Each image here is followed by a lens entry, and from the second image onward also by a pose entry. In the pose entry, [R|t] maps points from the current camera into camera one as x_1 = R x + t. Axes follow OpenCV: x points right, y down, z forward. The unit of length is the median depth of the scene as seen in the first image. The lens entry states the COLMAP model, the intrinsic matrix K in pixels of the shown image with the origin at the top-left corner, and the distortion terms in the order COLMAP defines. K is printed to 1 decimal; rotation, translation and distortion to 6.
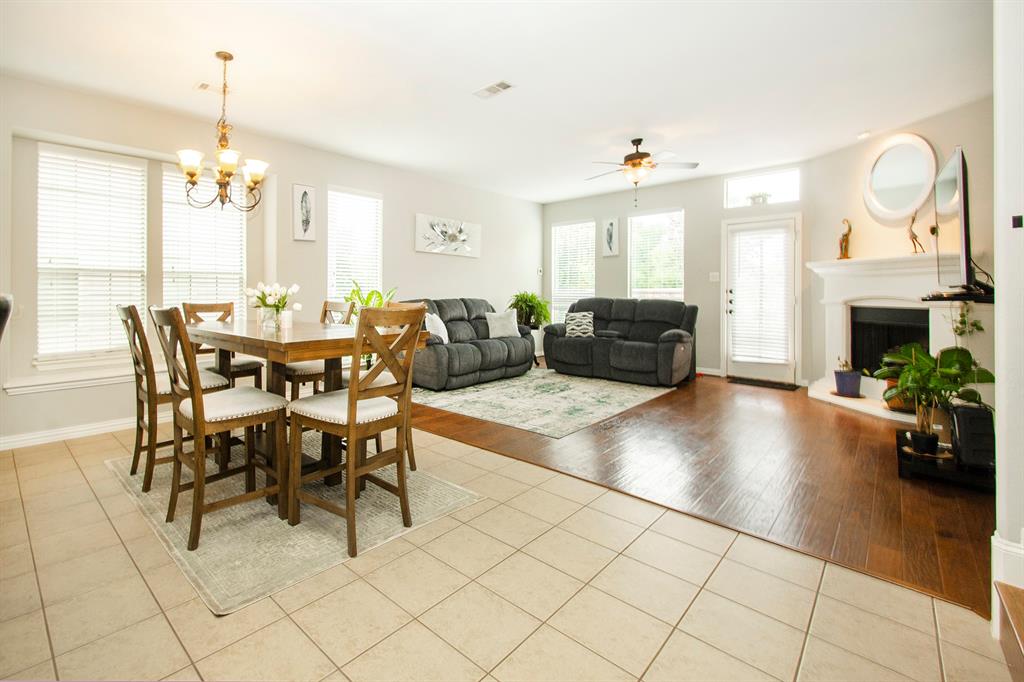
lens RADIAL K [[444.9, 0, 510.5], [0, 444.9, 309.8], [0, 0, 1]] dist [-0.034311, -0.000194]
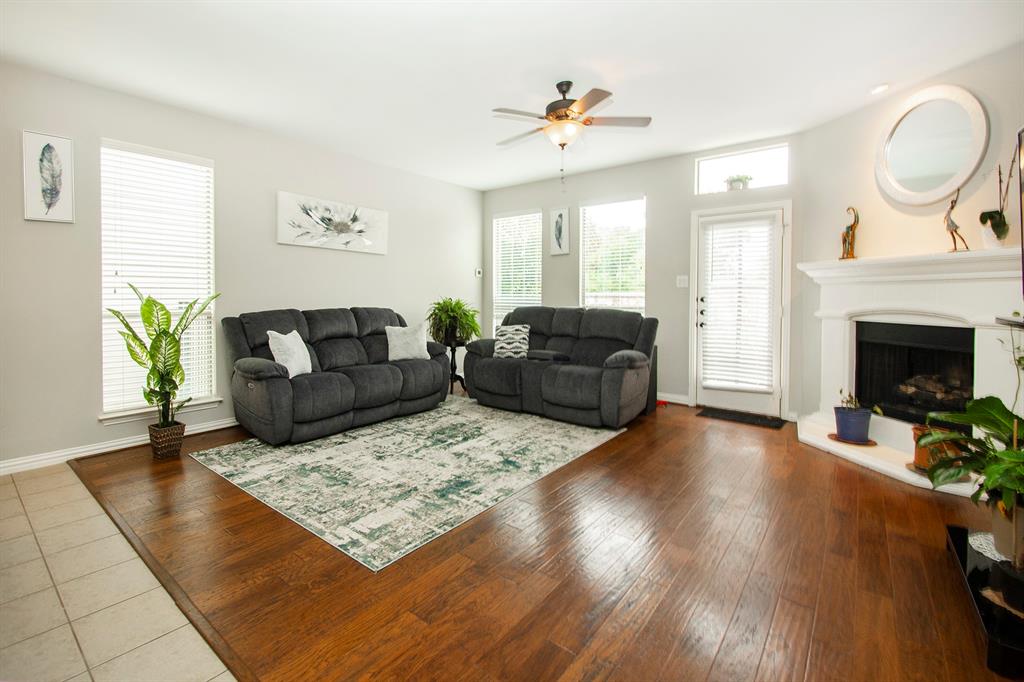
lens RADIAL K [[469.7, 0, 512.1], [0, 469.7, 321.0], [0, 0, 1]] dist [-0.000932, -0.000347]
pose [[0.997890, 0.001126, 0.064912, 0.110839], [-0.002091, 0.999888, 0.014794, -0.015842], [-0.064888, -0.014899, 0.997781, 0.188258]]
